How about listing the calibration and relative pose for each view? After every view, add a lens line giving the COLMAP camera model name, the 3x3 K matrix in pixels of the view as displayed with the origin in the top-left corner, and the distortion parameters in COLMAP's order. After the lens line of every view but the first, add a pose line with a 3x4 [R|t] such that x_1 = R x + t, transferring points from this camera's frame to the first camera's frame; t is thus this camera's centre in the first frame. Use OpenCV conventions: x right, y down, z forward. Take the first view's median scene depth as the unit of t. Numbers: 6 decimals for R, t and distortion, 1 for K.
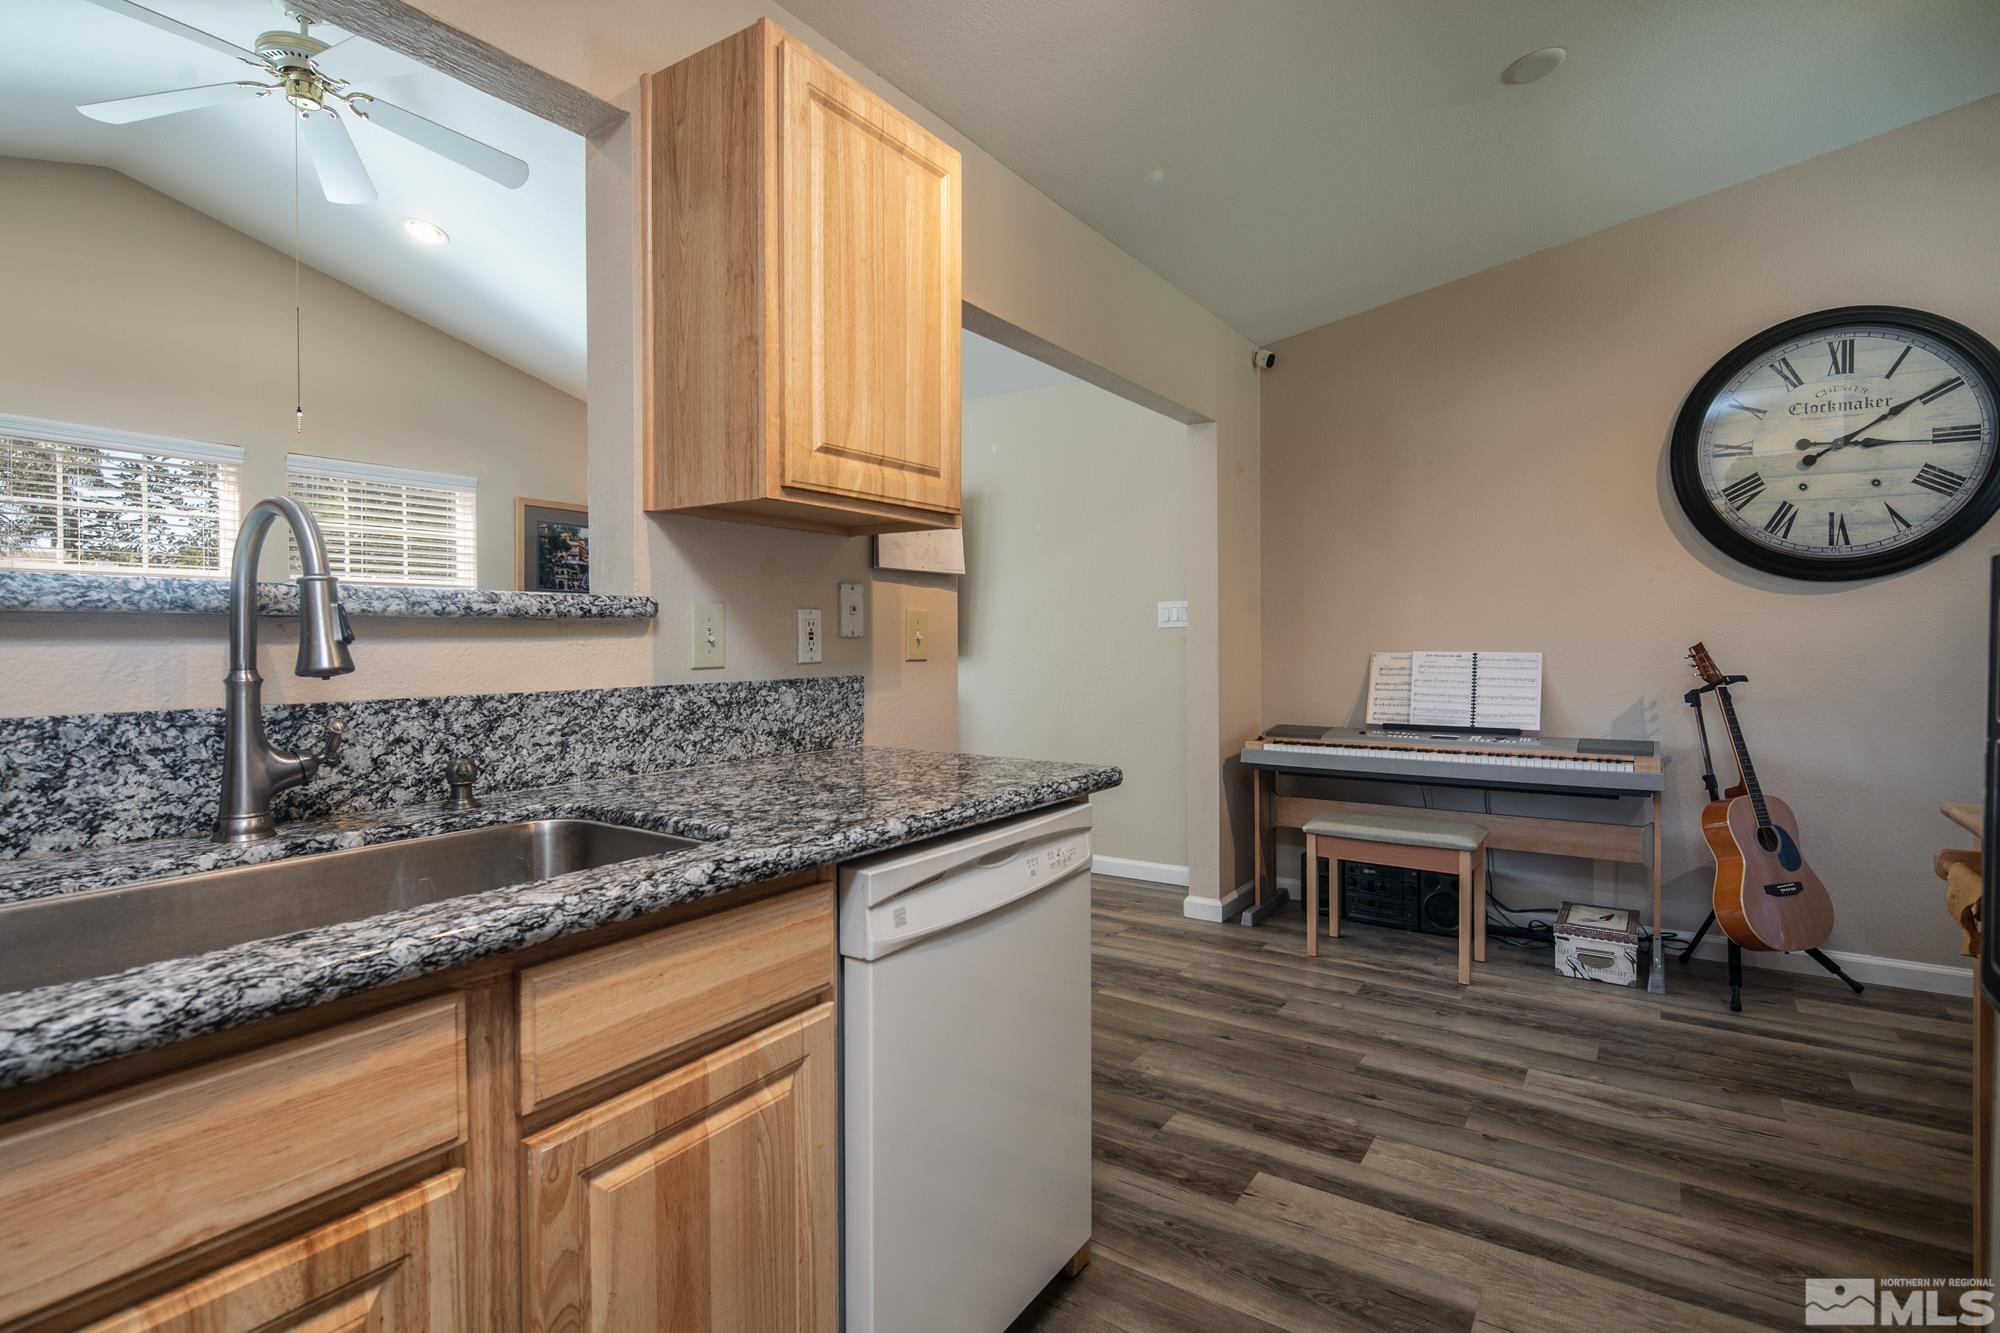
lens RADIAL K [[984.7, 0, 975.0], [0, 984.7, 642.7], [0, 0, 1]] dist [0.001241, 0.000285]
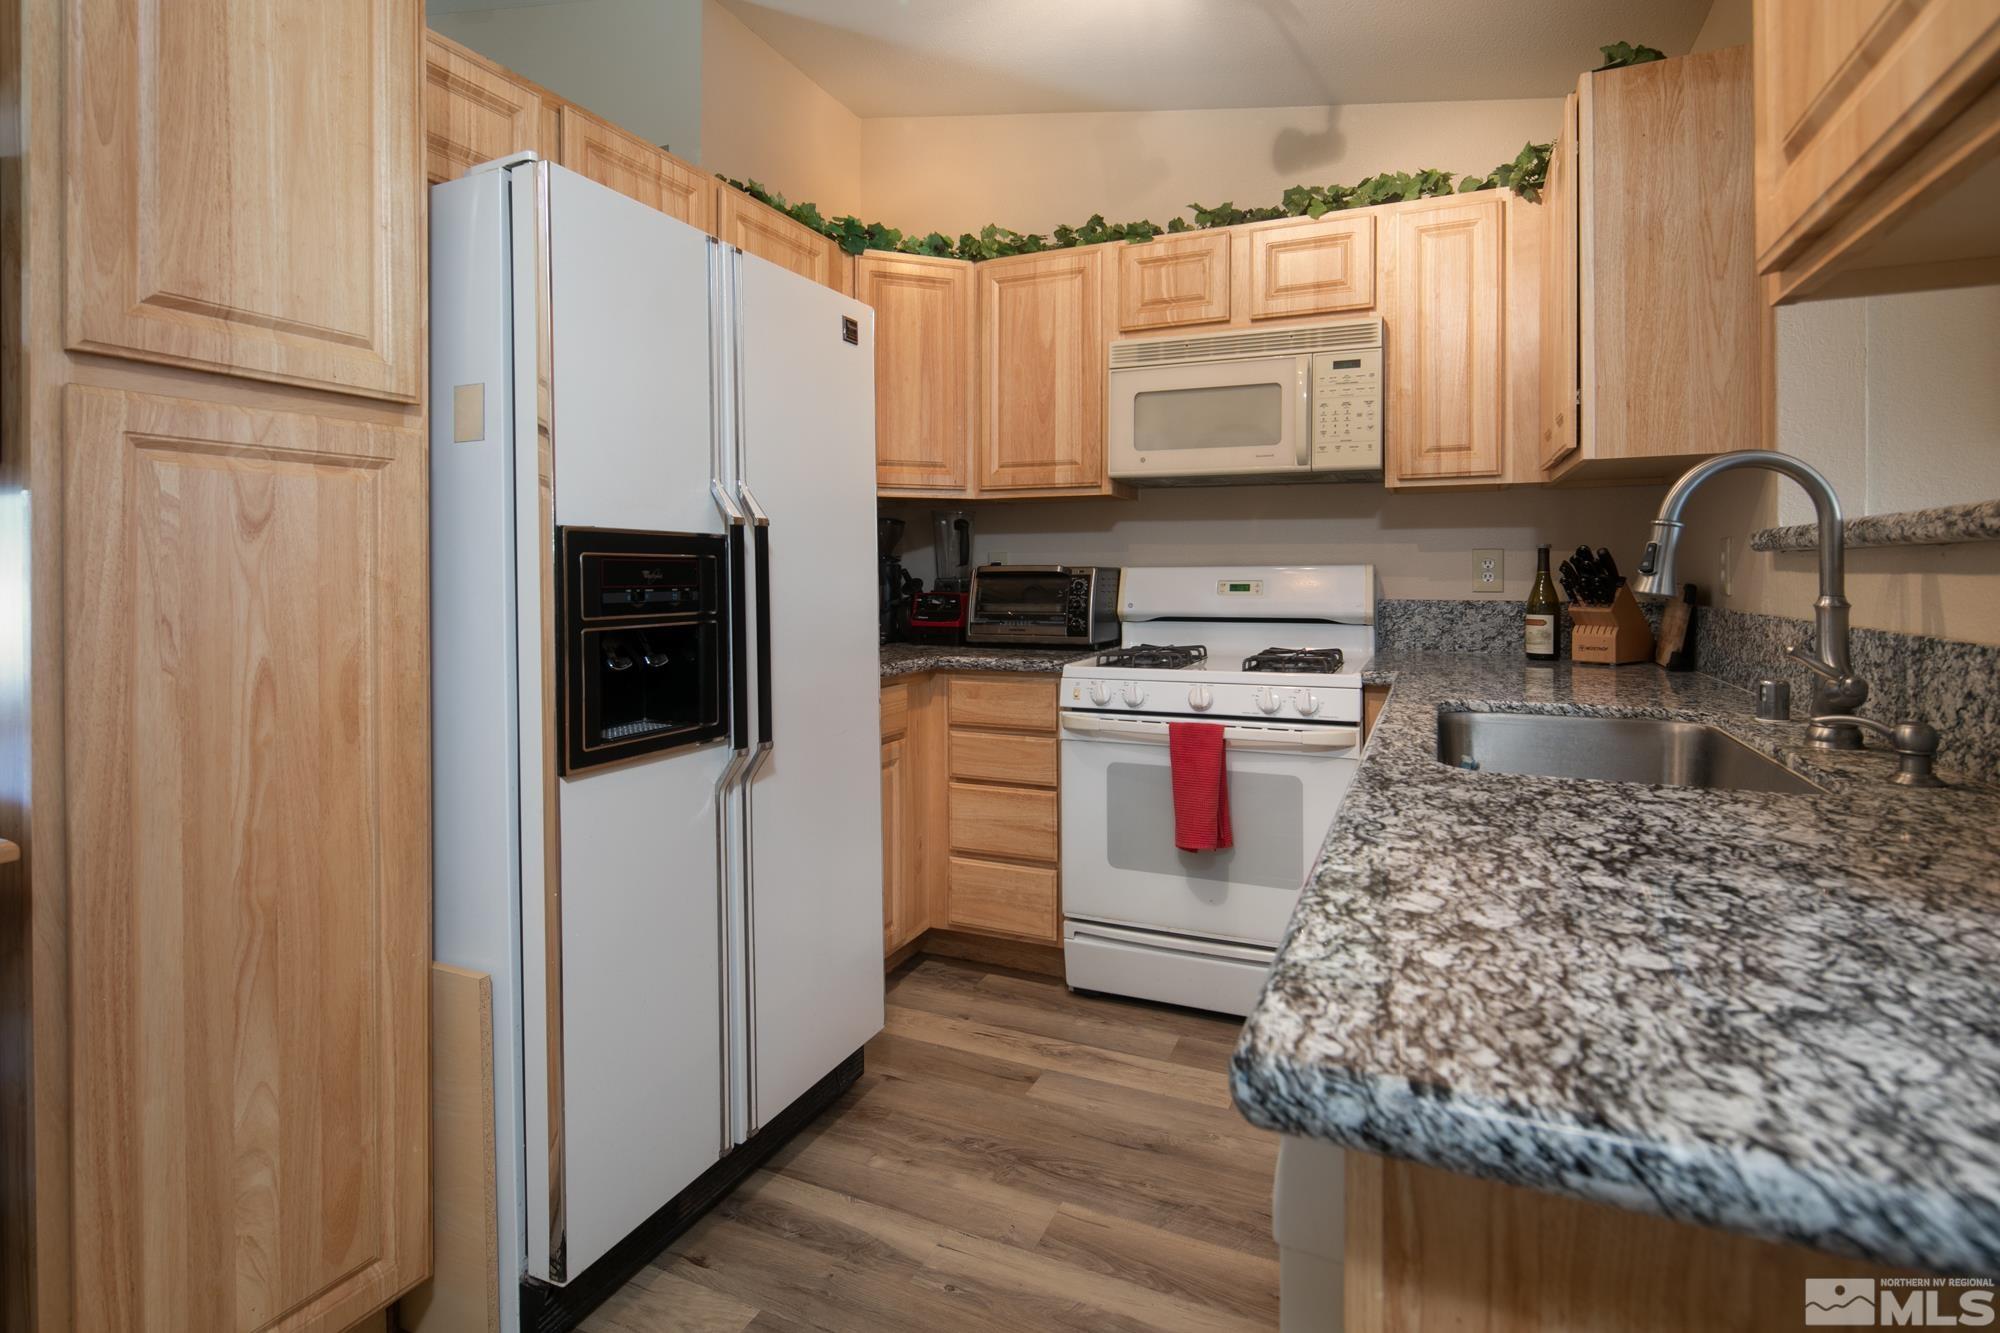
lens RADIAL K [[995.4, 0, 977.8], [0, 995.4, 578.1], [0, 0, 1]] dist [0.001423, -0.000162]
pose [[-0.984746, 0.007745, -0.173826, 0.226387], [0.005992, 0.999926, 0.010605, -0.005432], [0.173895, 0.009401, -0.984719, 1.073036]]
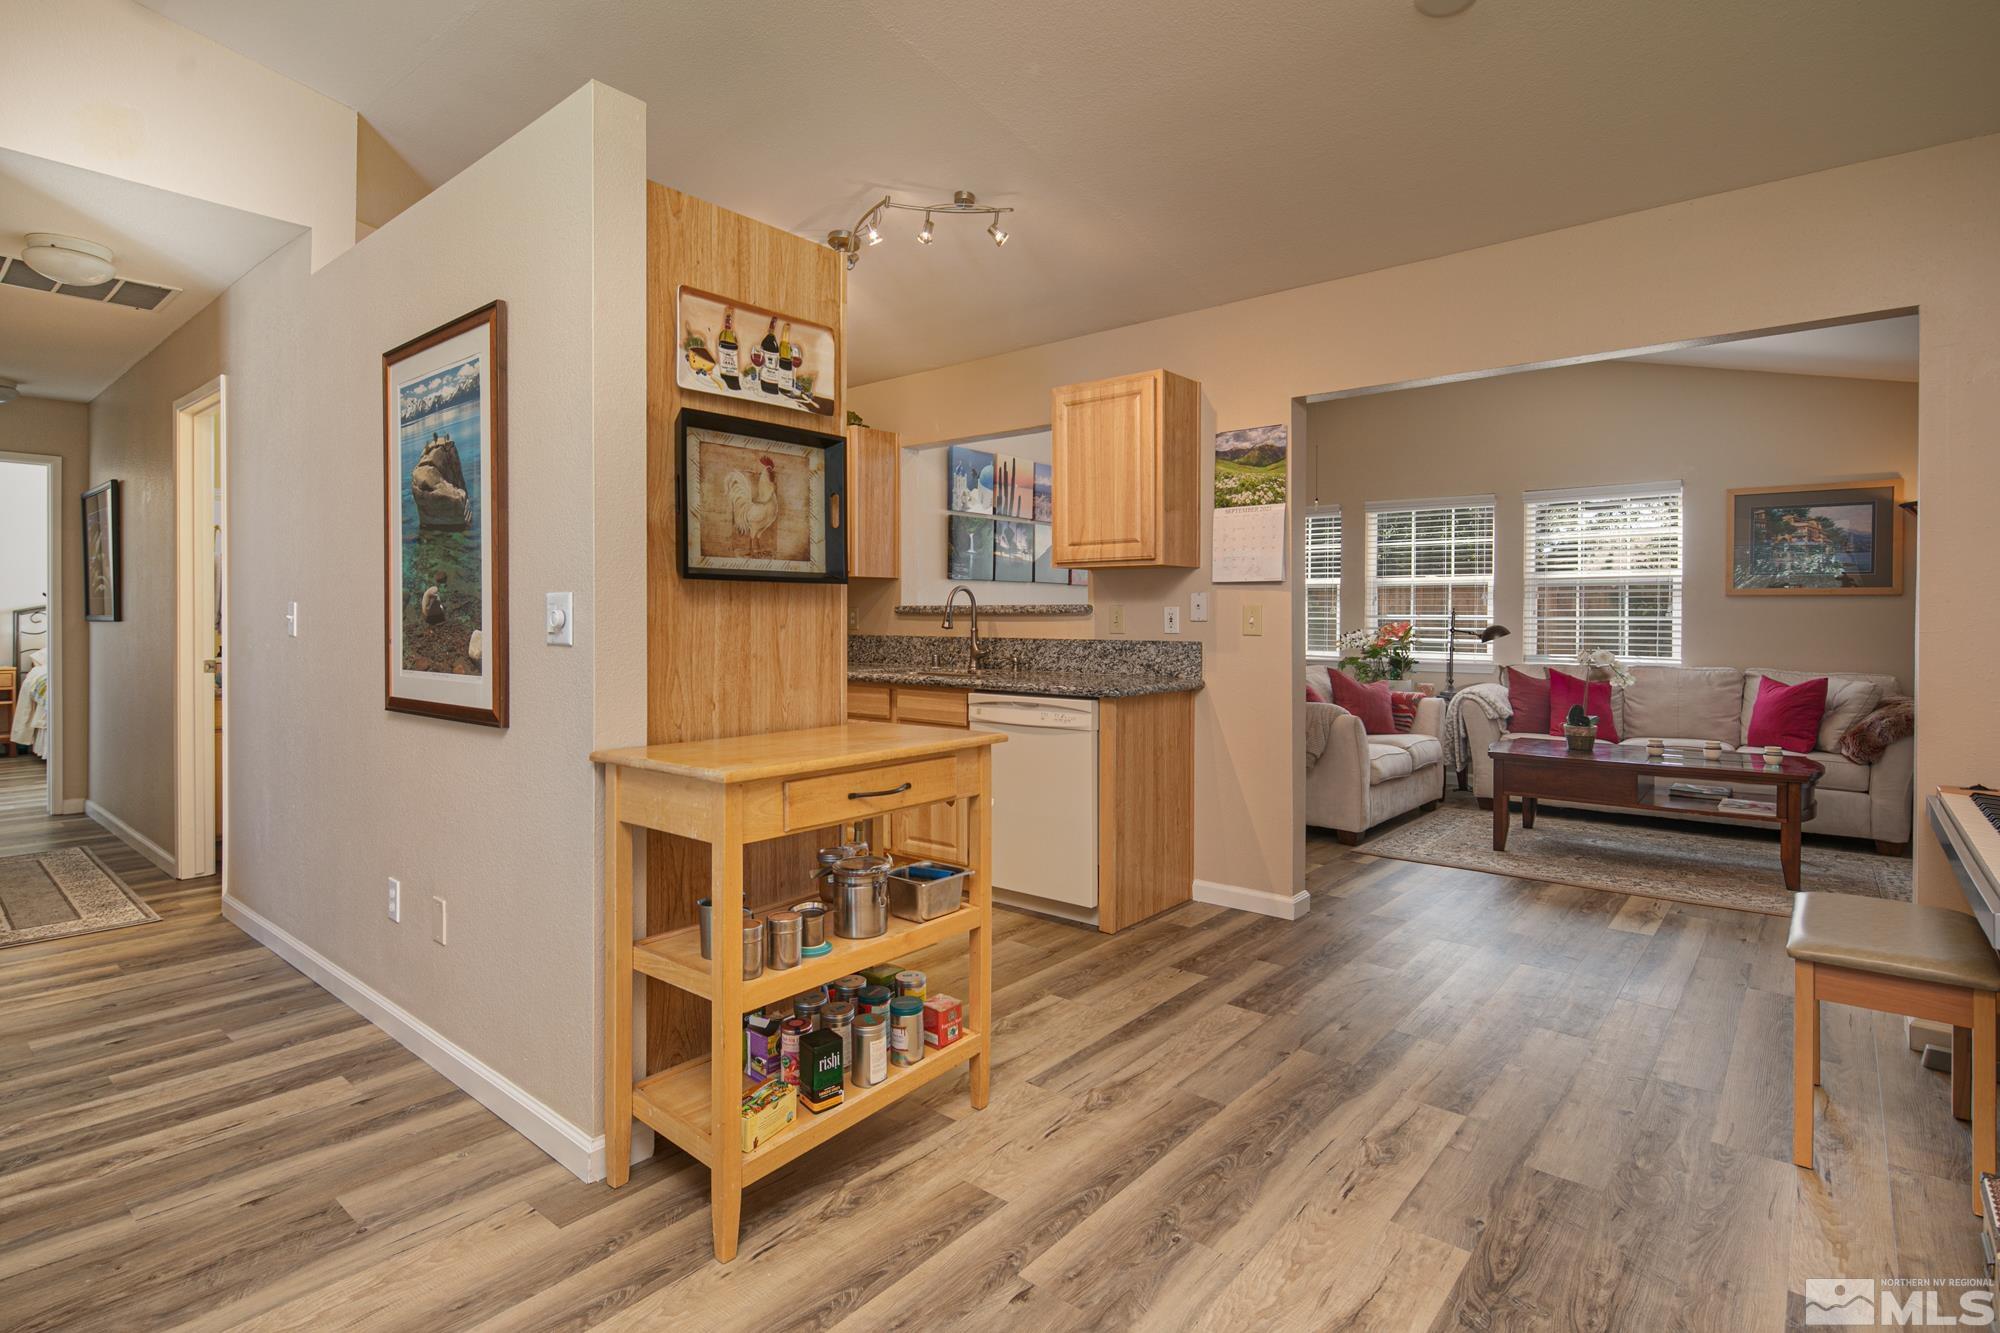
lens RADIAL K [[981.3, 0, 990.3], [0, 981.3, 623.5], [0, 0, 1]] dist [0.000493, -0.001092]
pose [[-0.099603, 0.009781, -0.994979, 1.797023], [-0.006869, 0.999921, 0.010517, -0.017784], [0.995004, 0.007882, -0.099528, 0.806499]]
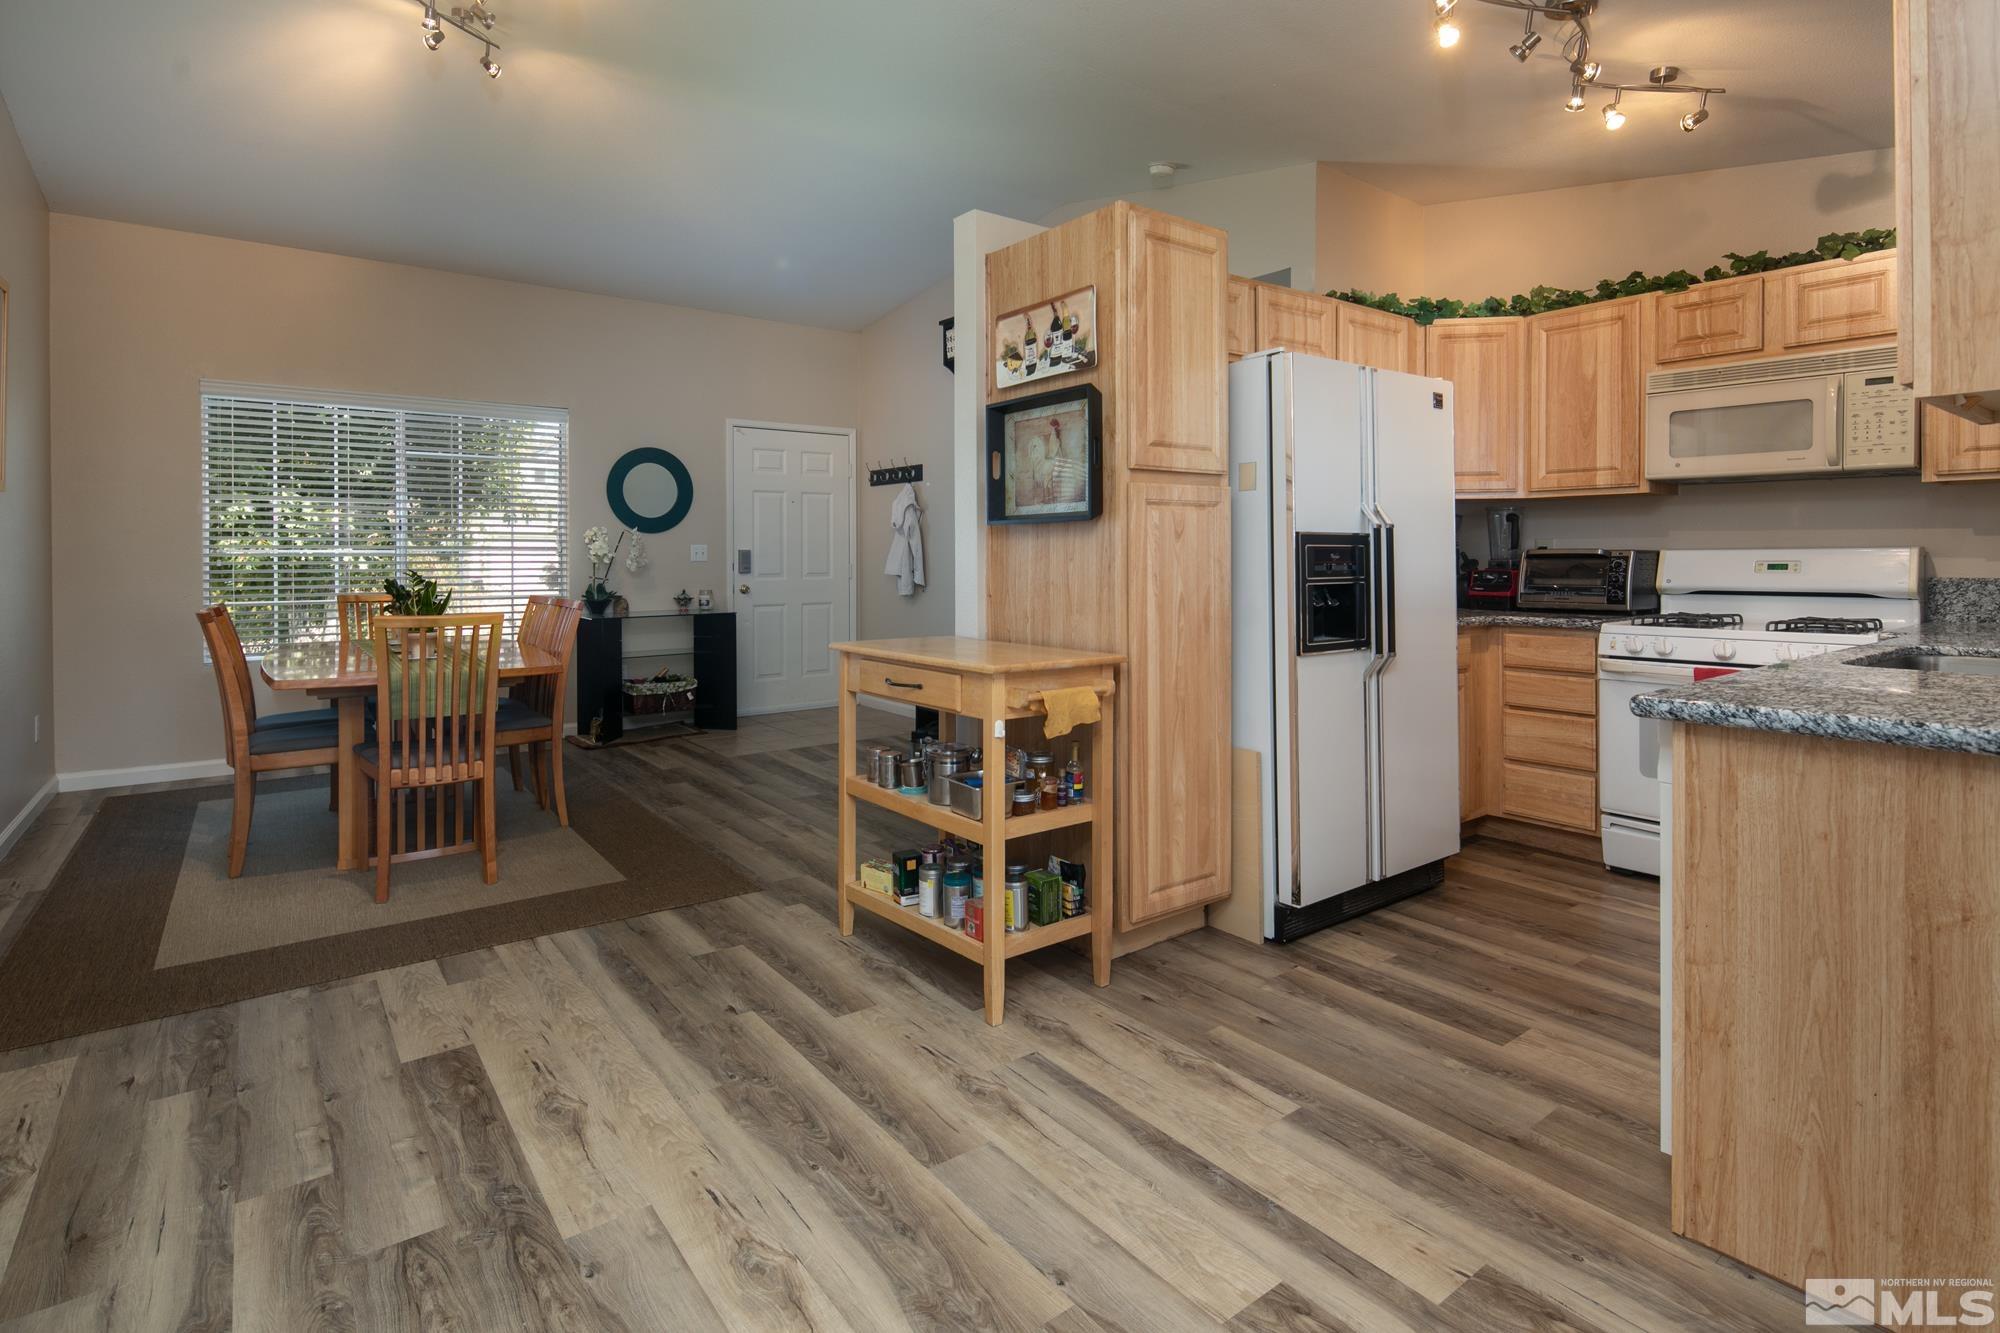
lens RADIAL K [[977.9, 0, 988.4], [0, 977.9, 561.7], [0, 0, 1]] dist [0.010534, -0.008784]
pose [[-0.949956, 0.005778, 0.312331, 0.369271], [0.009003, 0.999920, 0.008885, -0.010310], [-0.312254, 0.011252, -0.949932, 1.756278]]
